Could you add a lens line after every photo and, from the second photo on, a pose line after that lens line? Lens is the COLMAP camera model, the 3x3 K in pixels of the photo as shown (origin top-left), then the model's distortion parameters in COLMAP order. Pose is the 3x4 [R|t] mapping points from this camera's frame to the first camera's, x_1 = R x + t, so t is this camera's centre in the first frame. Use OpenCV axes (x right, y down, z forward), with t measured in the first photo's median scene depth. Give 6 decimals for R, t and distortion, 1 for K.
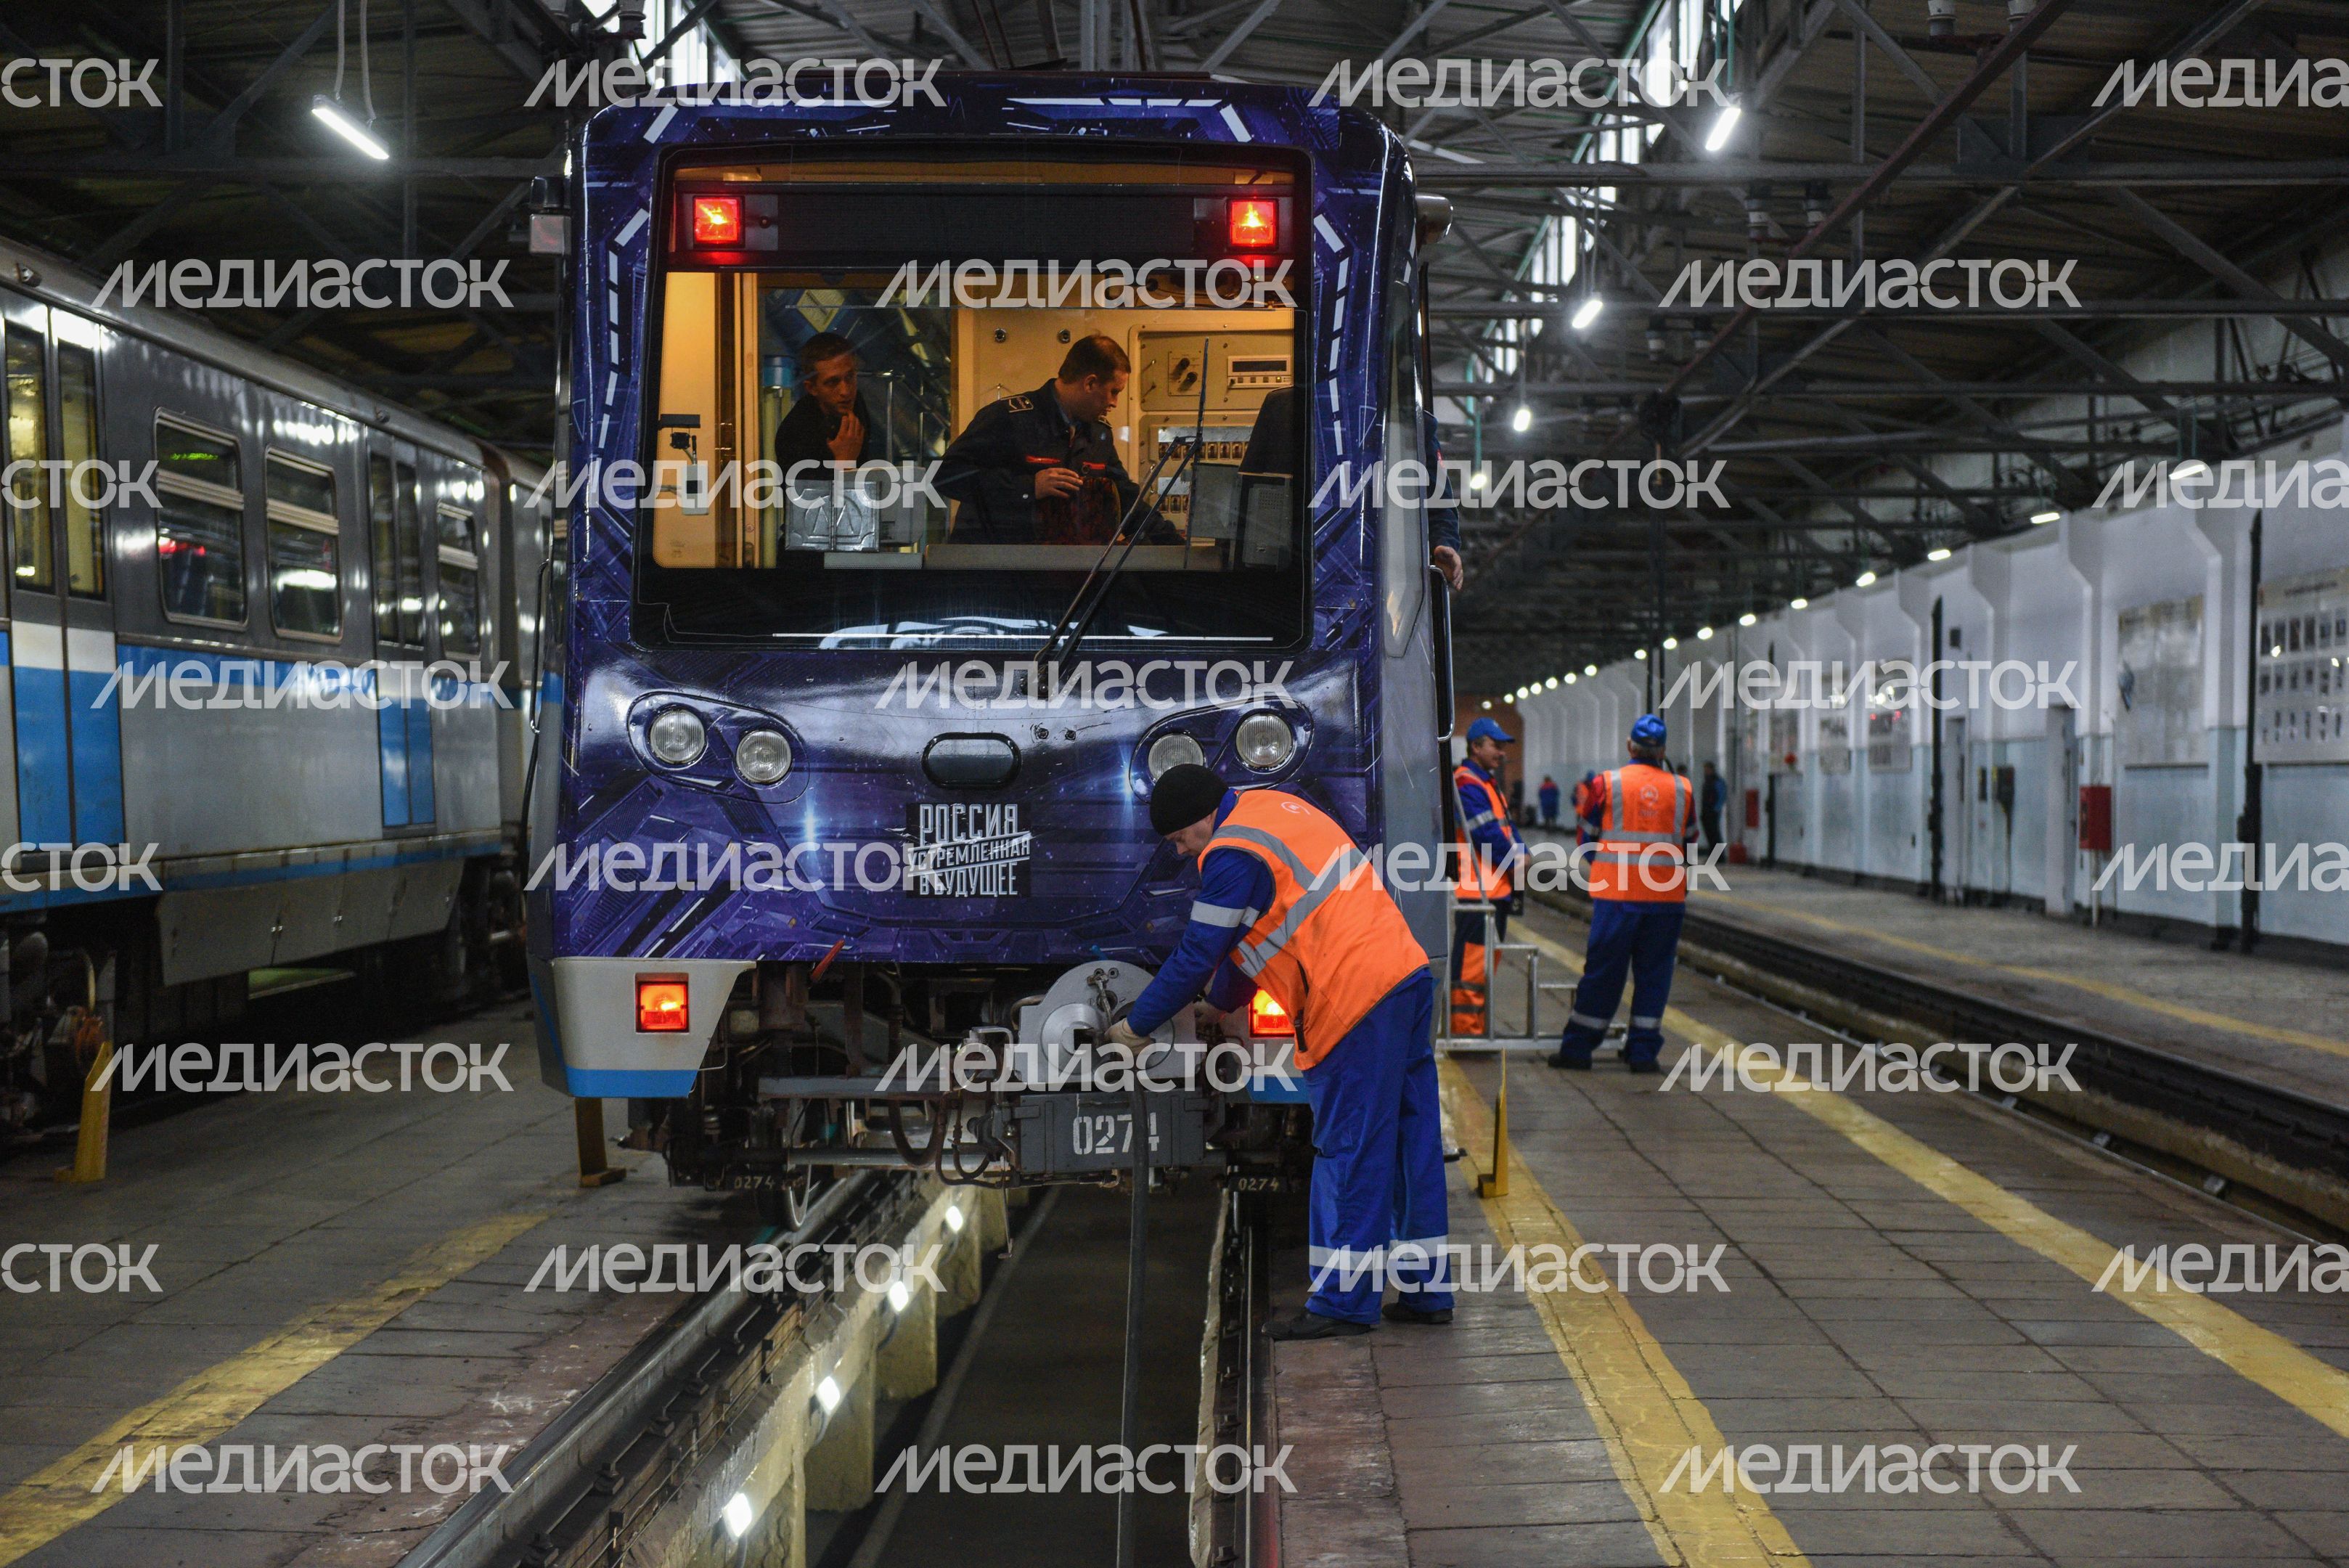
lens RADIAL K [[4499.5, 0, 1174.5], [0, 4499.5, 784.0], [0, 0, 1]] dist [0.142779, -0.354914]
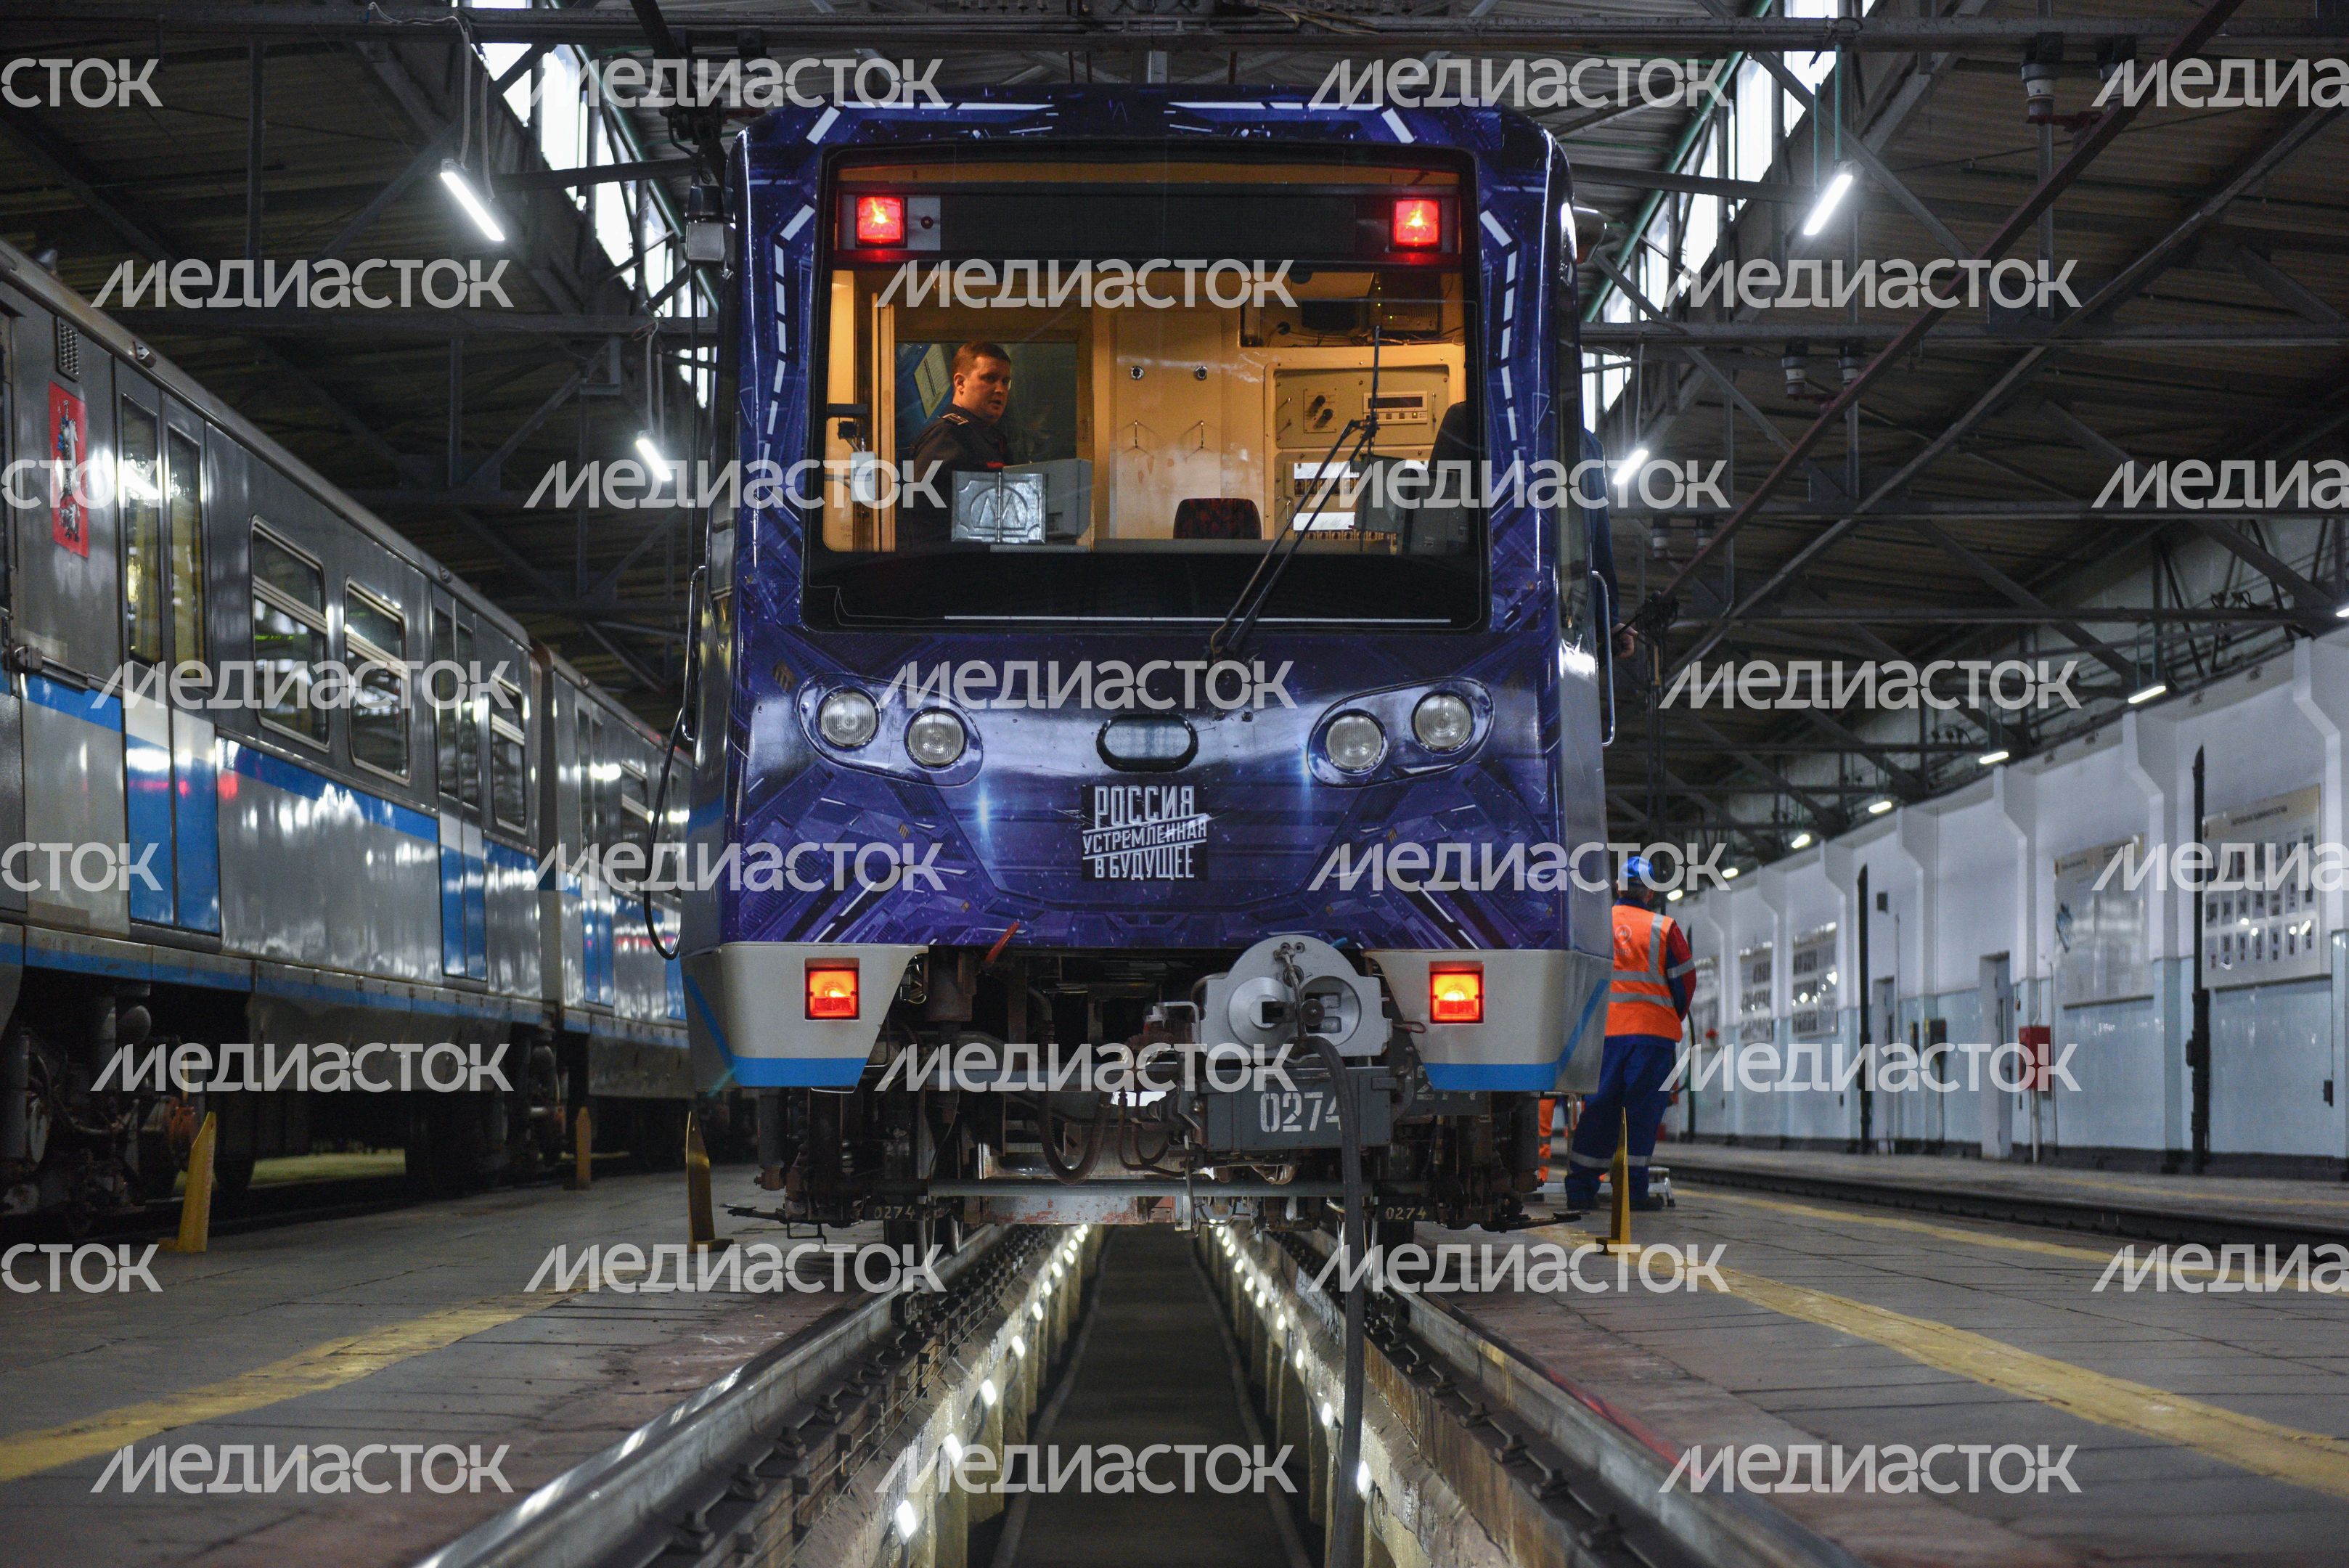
lens RADIAL K [[4247.2, 0, 1165.4], [0, 4247.2, 799.2], [0, 0, 1]] dist [0.142498, -0.150233]
pose [[0.999784, 0.000425, 0.020774, -0.057743], [0.001127, 0.997209, -0.074652, 0.073342], [-0.020748, 0.074659, 0.996993, 0.069017]]
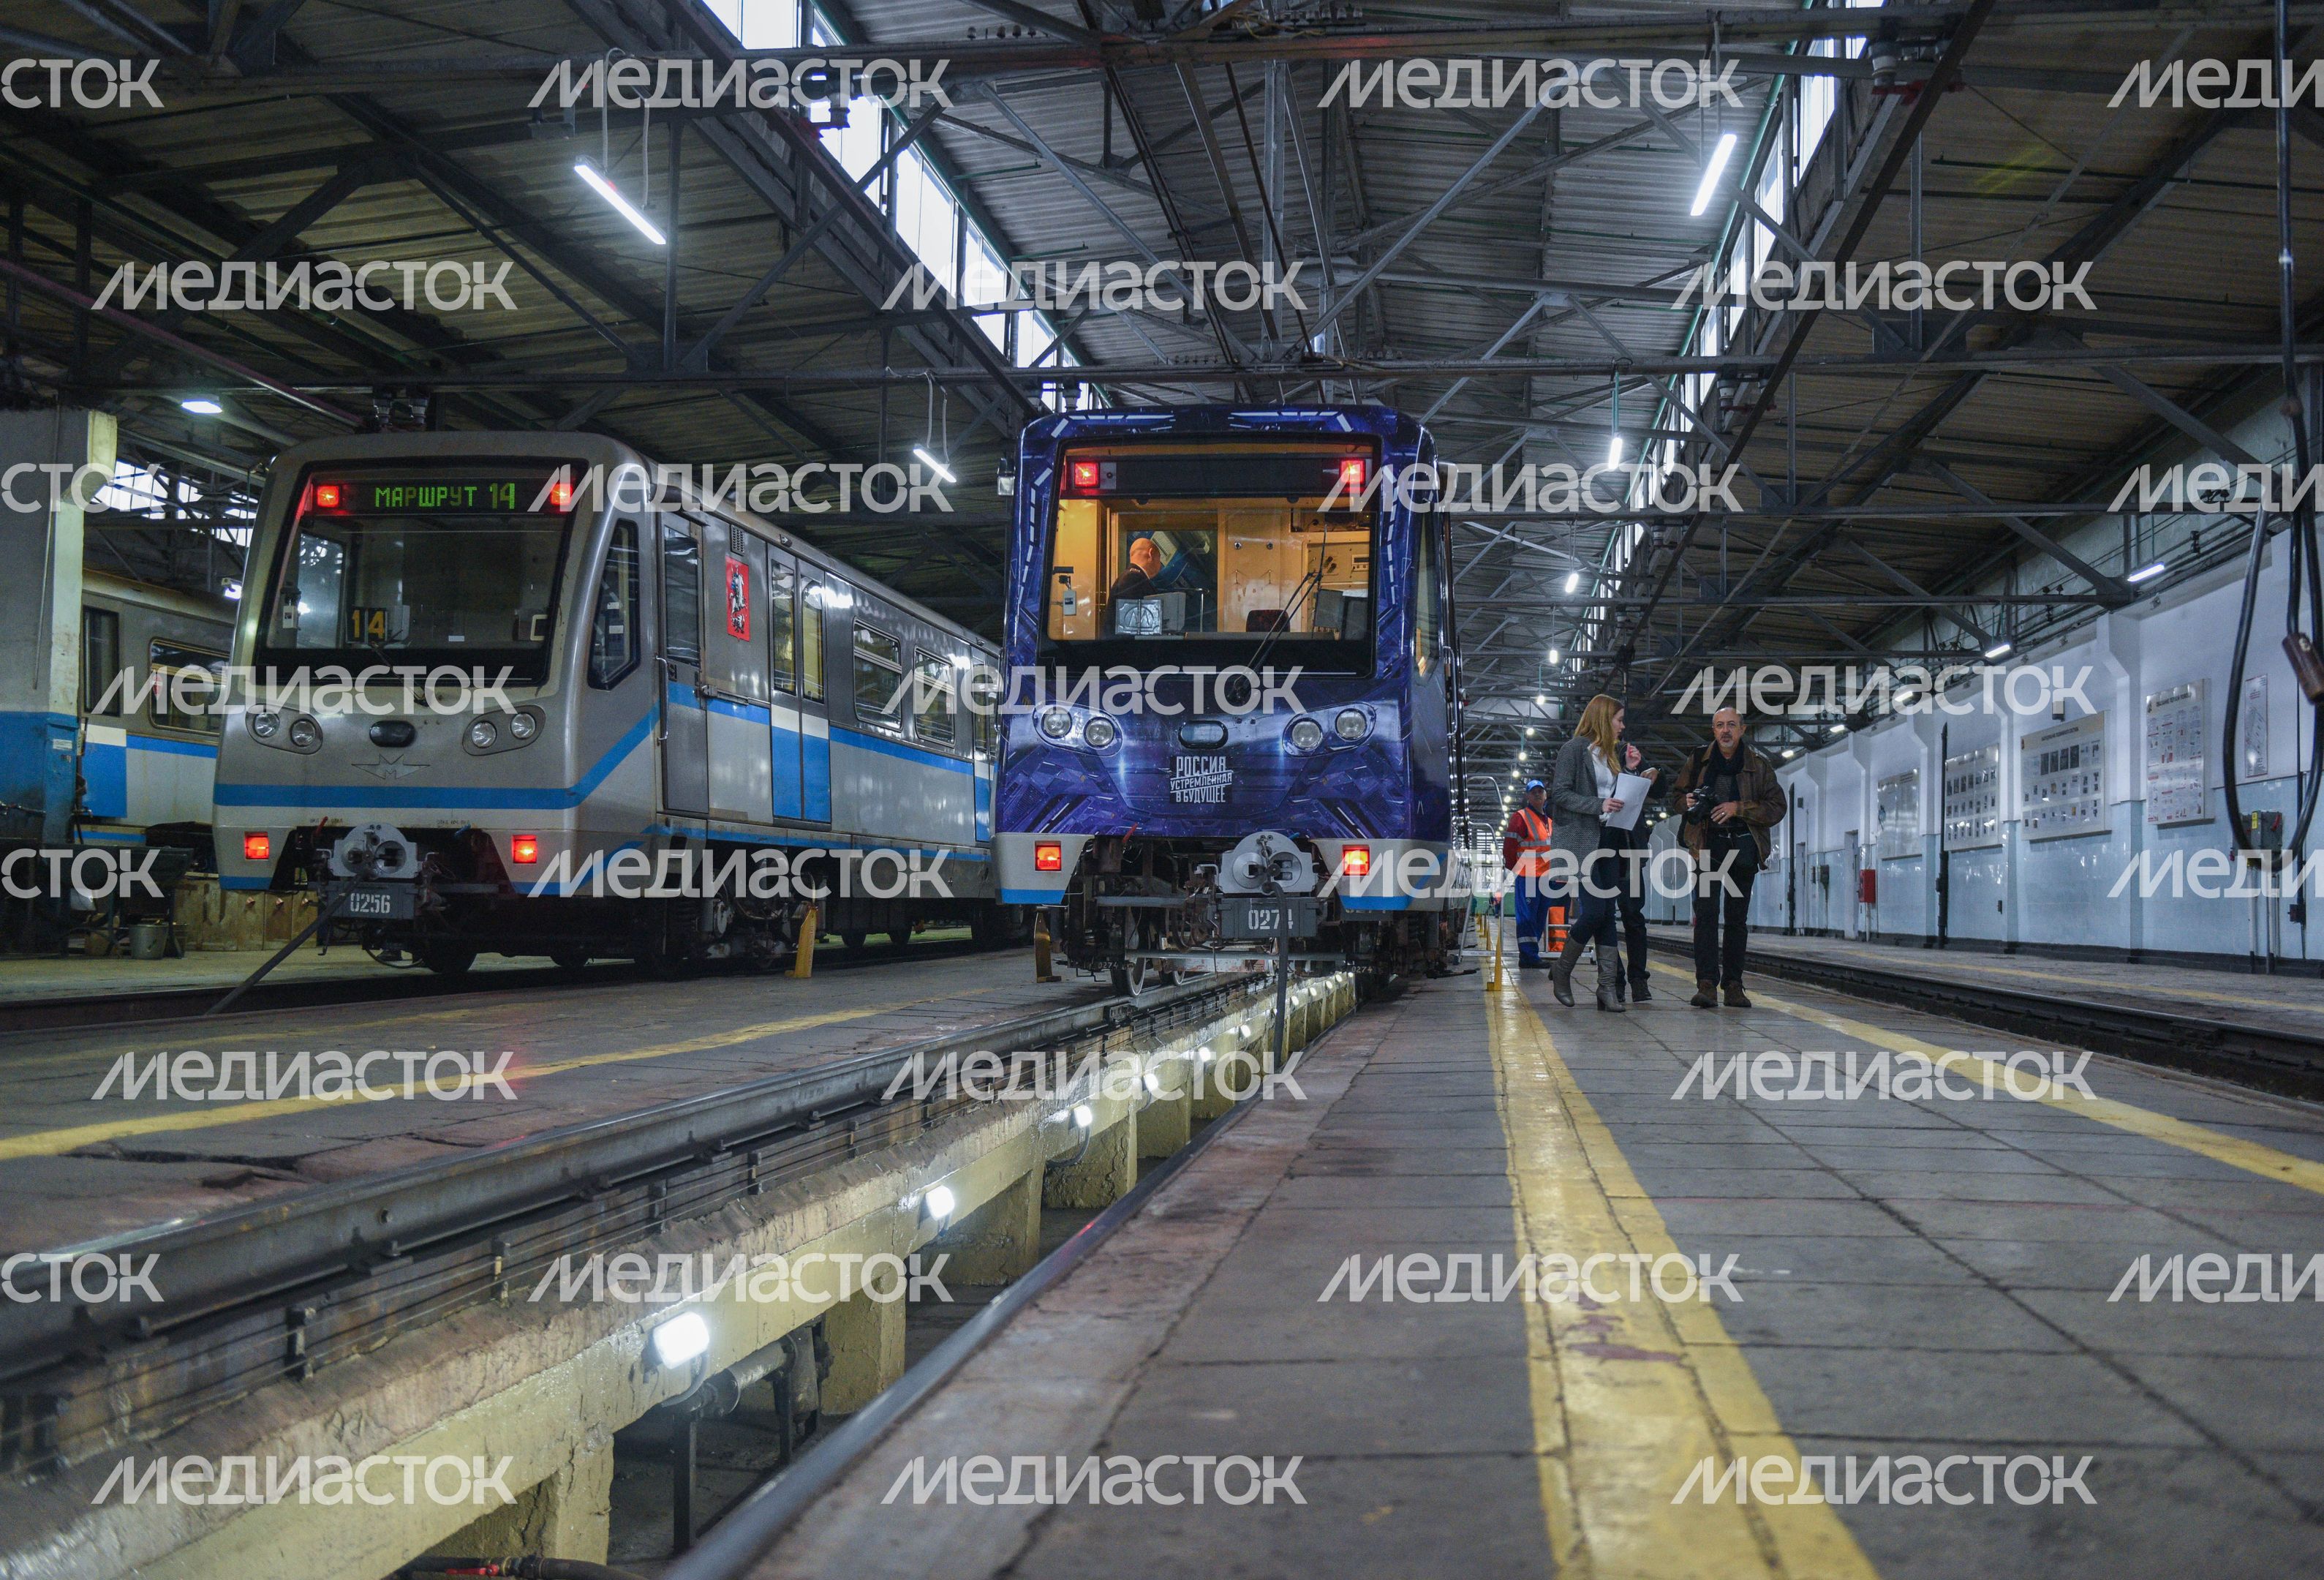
lens RADIAL K [[2201.7, 0, 1182.3], [0, 2201.7, 787.5], [0, 0, 1]] dist [0.009231, 0.008367]
pose [[0.993539, 0.003669, -0.113436, 0.053385], [-0.009878, 0.998480, -0.054226, 0.067556], [0.113065, 0.054996, 0.992064, 0.037258]]
